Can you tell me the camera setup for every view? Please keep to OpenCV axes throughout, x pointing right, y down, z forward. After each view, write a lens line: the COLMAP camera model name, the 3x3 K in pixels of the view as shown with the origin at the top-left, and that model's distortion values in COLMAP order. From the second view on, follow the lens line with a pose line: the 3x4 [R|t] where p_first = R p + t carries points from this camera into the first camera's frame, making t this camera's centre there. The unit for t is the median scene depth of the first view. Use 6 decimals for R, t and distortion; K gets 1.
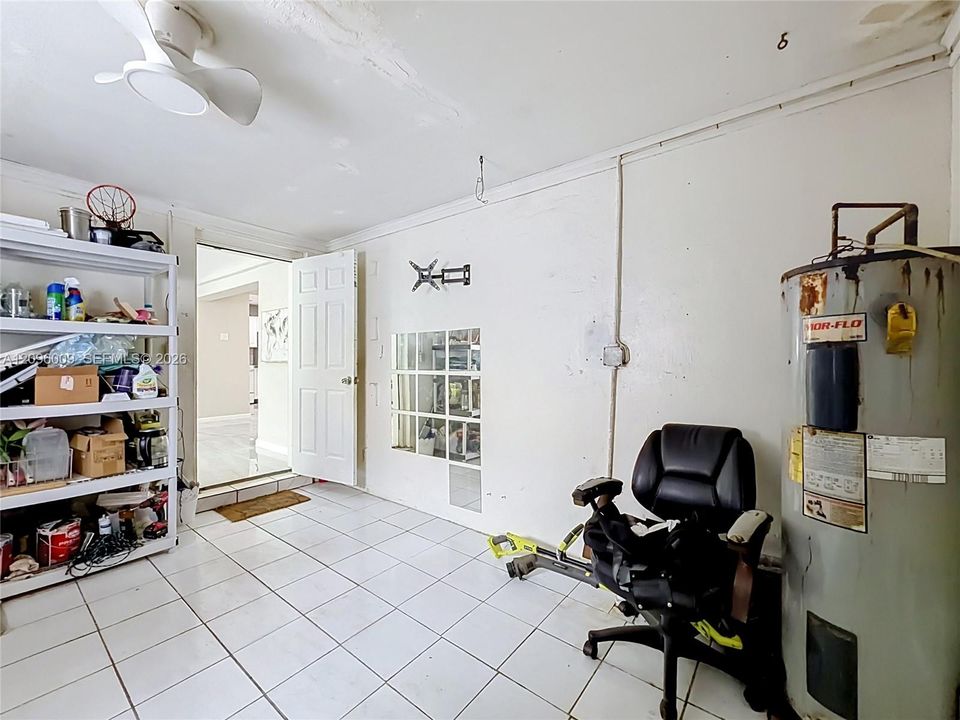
lens RADIAL K [[389.5, 0, 480.0], [0, 389.5, 360.0], [0, 0, 1]] dist [-0.003224, -0.000728]
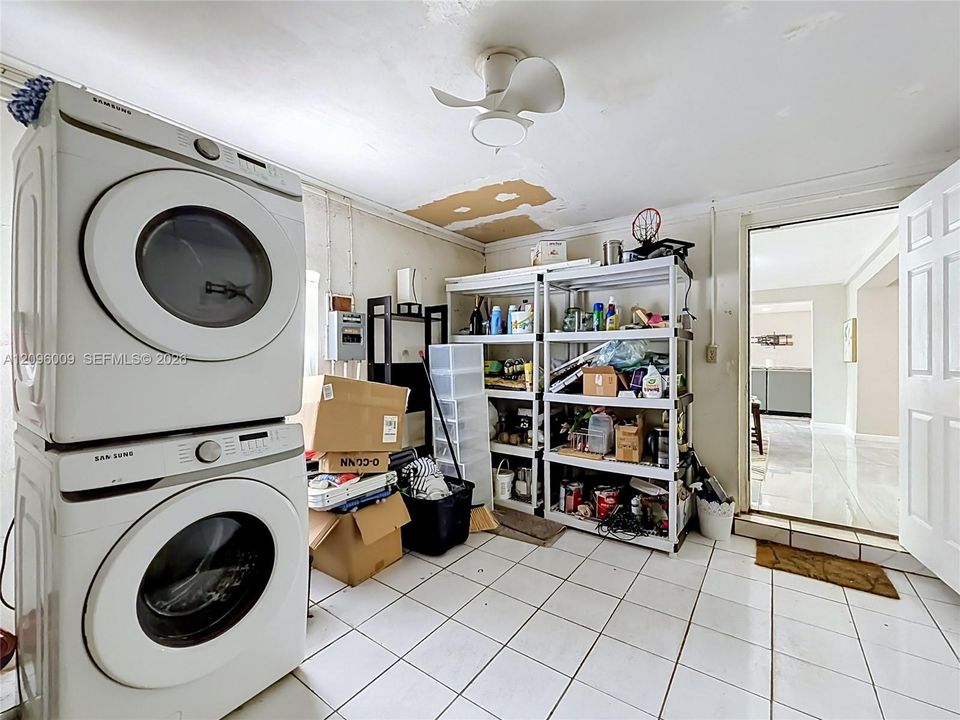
lens RADIAL K [[389.5, 0, 480.0], [0, 389.5, 360.0], [0, 0, 1]] dist [-0.003224, -0.000728]
pose [[0.048511, -0.006847, -0.998799, 0.176630], [-0.004741, 0.999964, -0.007086, 0.004953], [0.998811, 0.005079, 0.048477, 0.486740]]
